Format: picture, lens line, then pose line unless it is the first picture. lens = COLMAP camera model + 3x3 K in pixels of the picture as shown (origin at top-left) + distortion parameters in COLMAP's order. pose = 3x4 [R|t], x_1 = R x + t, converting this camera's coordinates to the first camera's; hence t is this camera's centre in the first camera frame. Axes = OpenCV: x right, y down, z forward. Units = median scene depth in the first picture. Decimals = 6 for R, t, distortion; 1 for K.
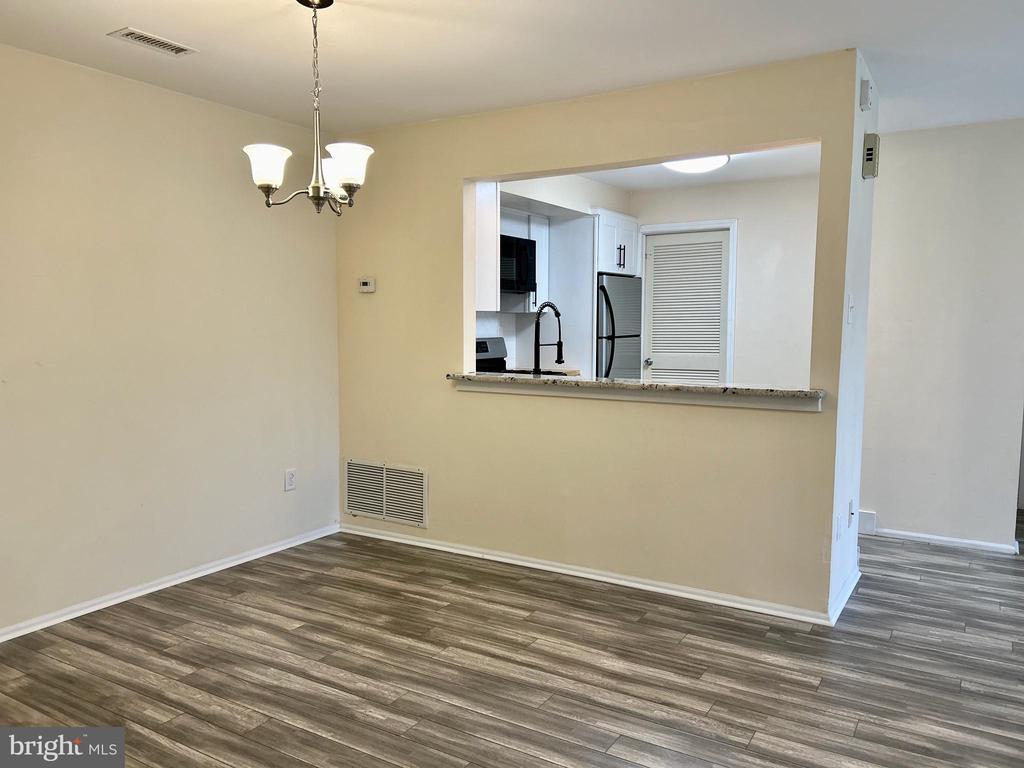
lens RADIAL K [[764.8, 0, 515.6], [0, 764.8, 384.4], [0, 0, 1]] dist [0.054593, -0.058821]
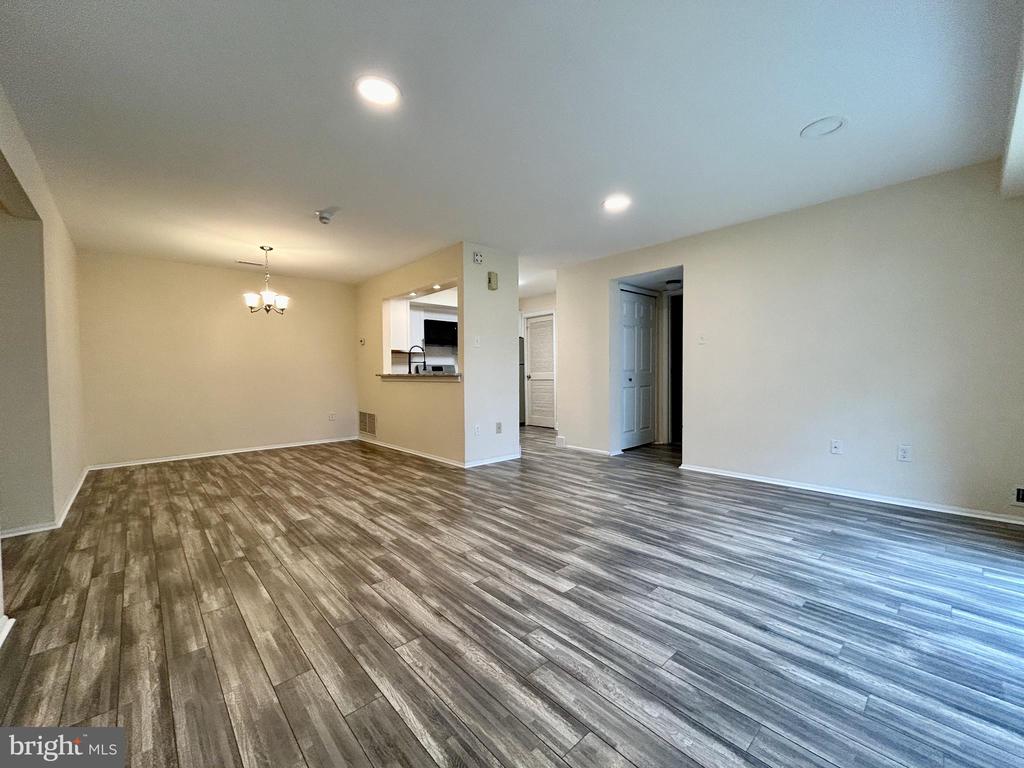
lens RADIAL K [[414.9, 0, 515.6], [0, 414.9, 386.1], [0, 0, 1]] dist [-0.002102, -0.000054]
pose [[0.960698, -0.002693, -0.277584, 0.903419], [-0.011620, 0.998686, -0.049904, 0.108841], [0.277353, 0.051168, 0.959404, -0.244292]]
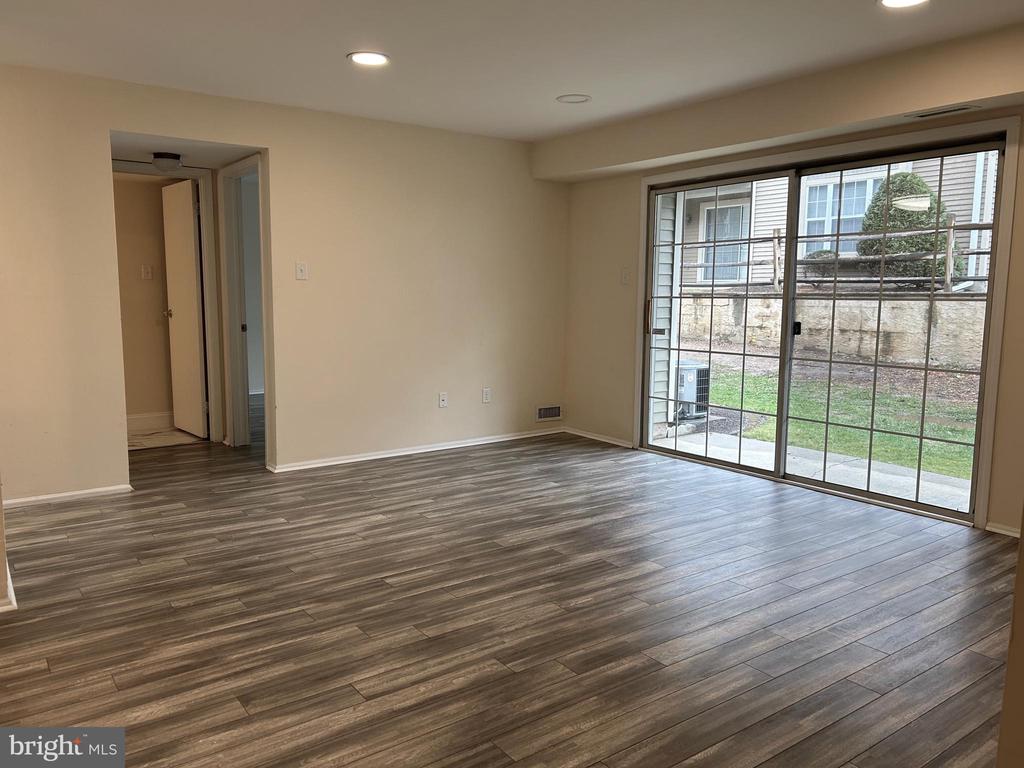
lens RADIAL K [[764.8, 0, 512.6], [0, 764.8, 391.5], [0, 0, 1]] dist [0.054593, -0.058821]
pose [[0.382965, -0.121868, 0.915689, -0.152455], [0.075806, 0.992062, 0.100328, 0.017043], [-0.920647, 0.030993, 0.389164, 0.111934]]
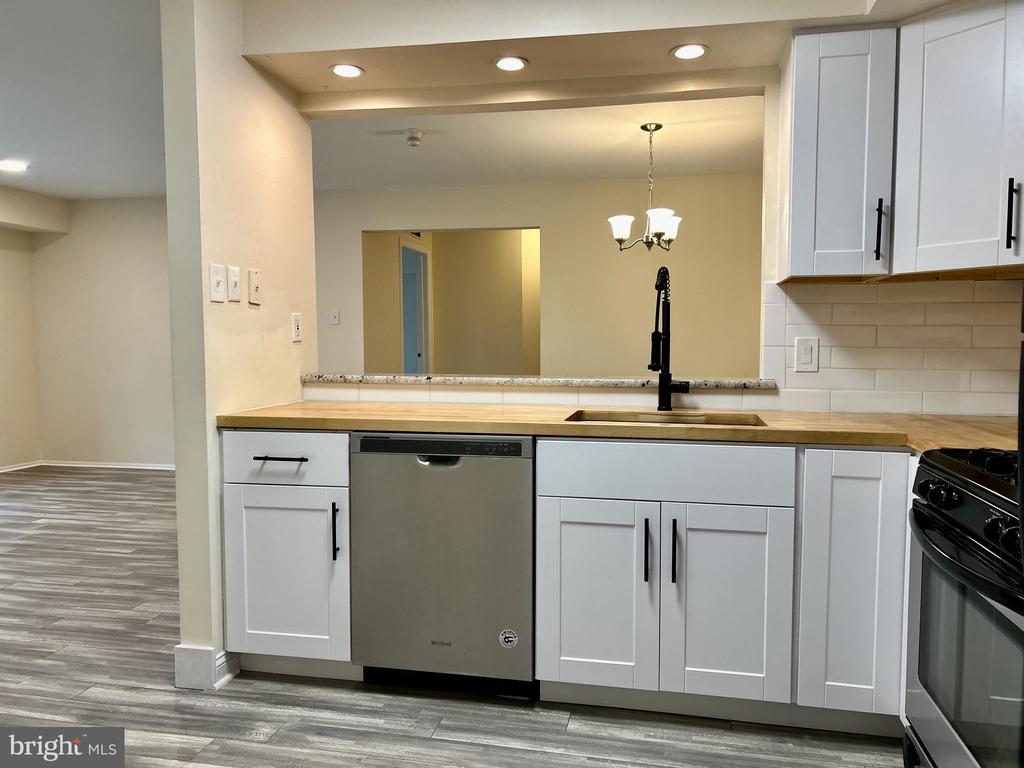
lens RADIAL K [[764.8, 0, 504.2], [0, 764.8, 384.7], [0, 0, 1]] dist [0.054593, -0.058821]
pose [[-0.946434, 0.017620, -0.322417, 0.451598], [-0.028705, 0.989965, 0.138365, -0.121280], [0.321619, 0.140208, -0.936431, 1.936832]]
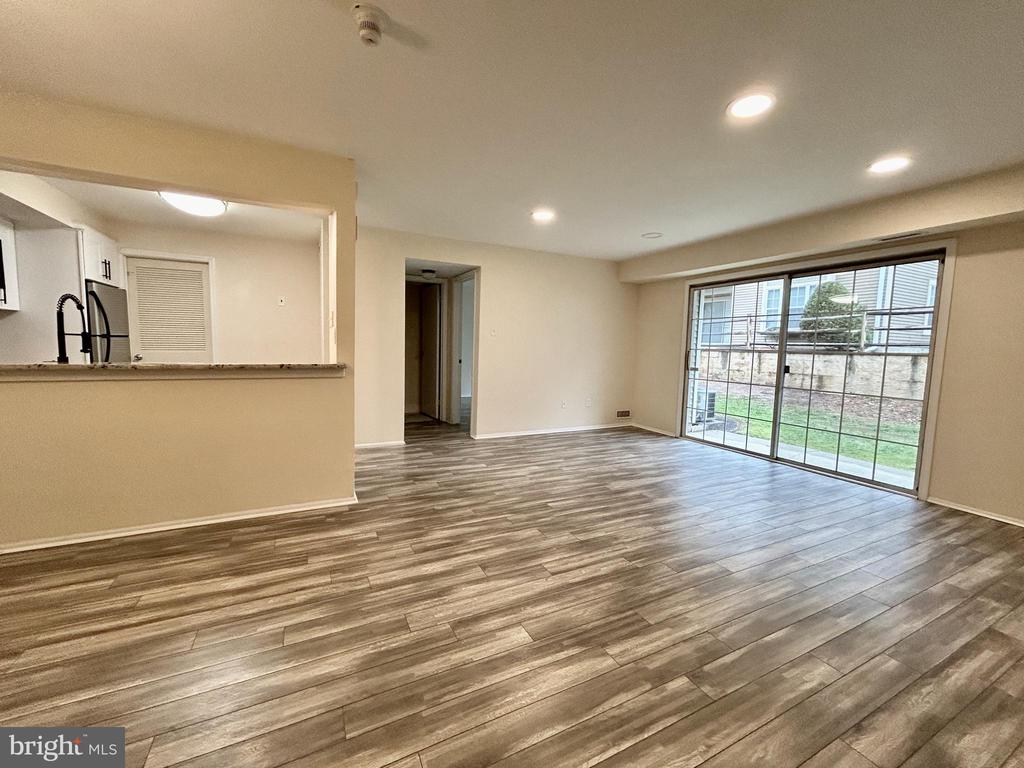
lens RADIAL K [[414.9, 0, 510.9], [0, 414.9, 383.1], [0, 0, 1]] dist [-0.002102, -0.000054]
pose [[0.533663, -0.066428, 0.843084, -0.154444], [0.050070, 0.997643, 0.046912, 0.023827], [-0.844214, 0.017178, 0.535731, 0.214394]]
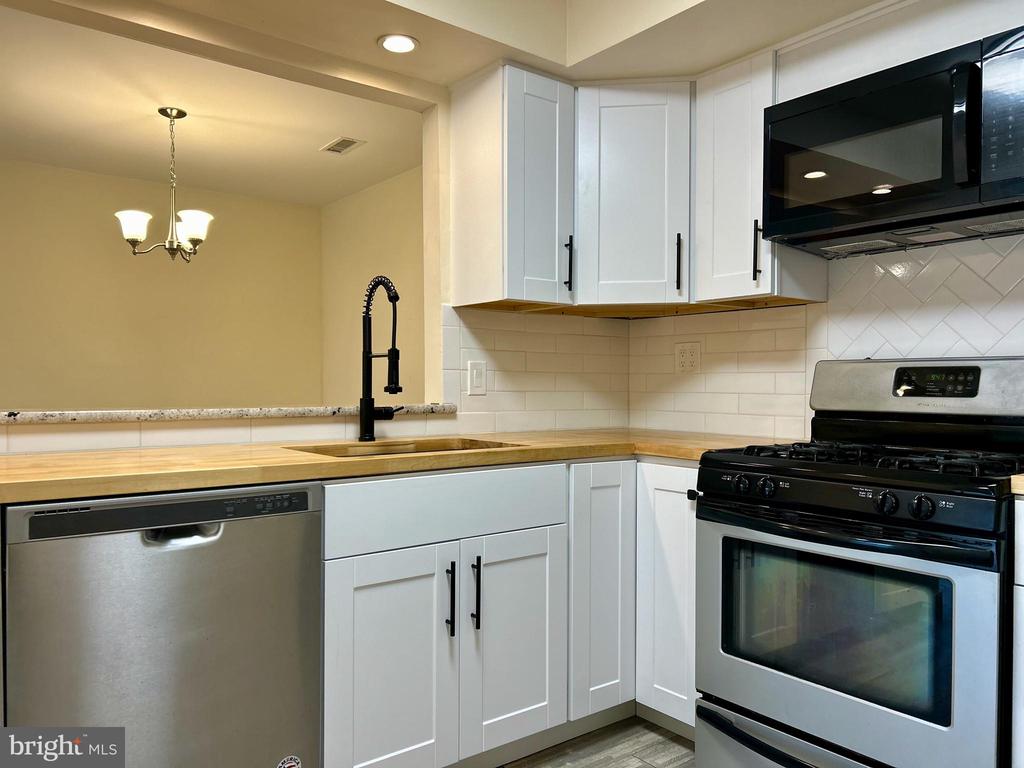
lens RADIAL K [[764.8, 0, 506.0], [0, 764.8, 388.7], [0, 0, 1]] dist [0.054593, -0.058821]
pose [[-0.354974, 0.004974, -0.934863, 0.644653], [-0.083352, 0.995835, 0.036948, -0.070746], [0.931153, 0.091038, -0.353081, 1.594387]]
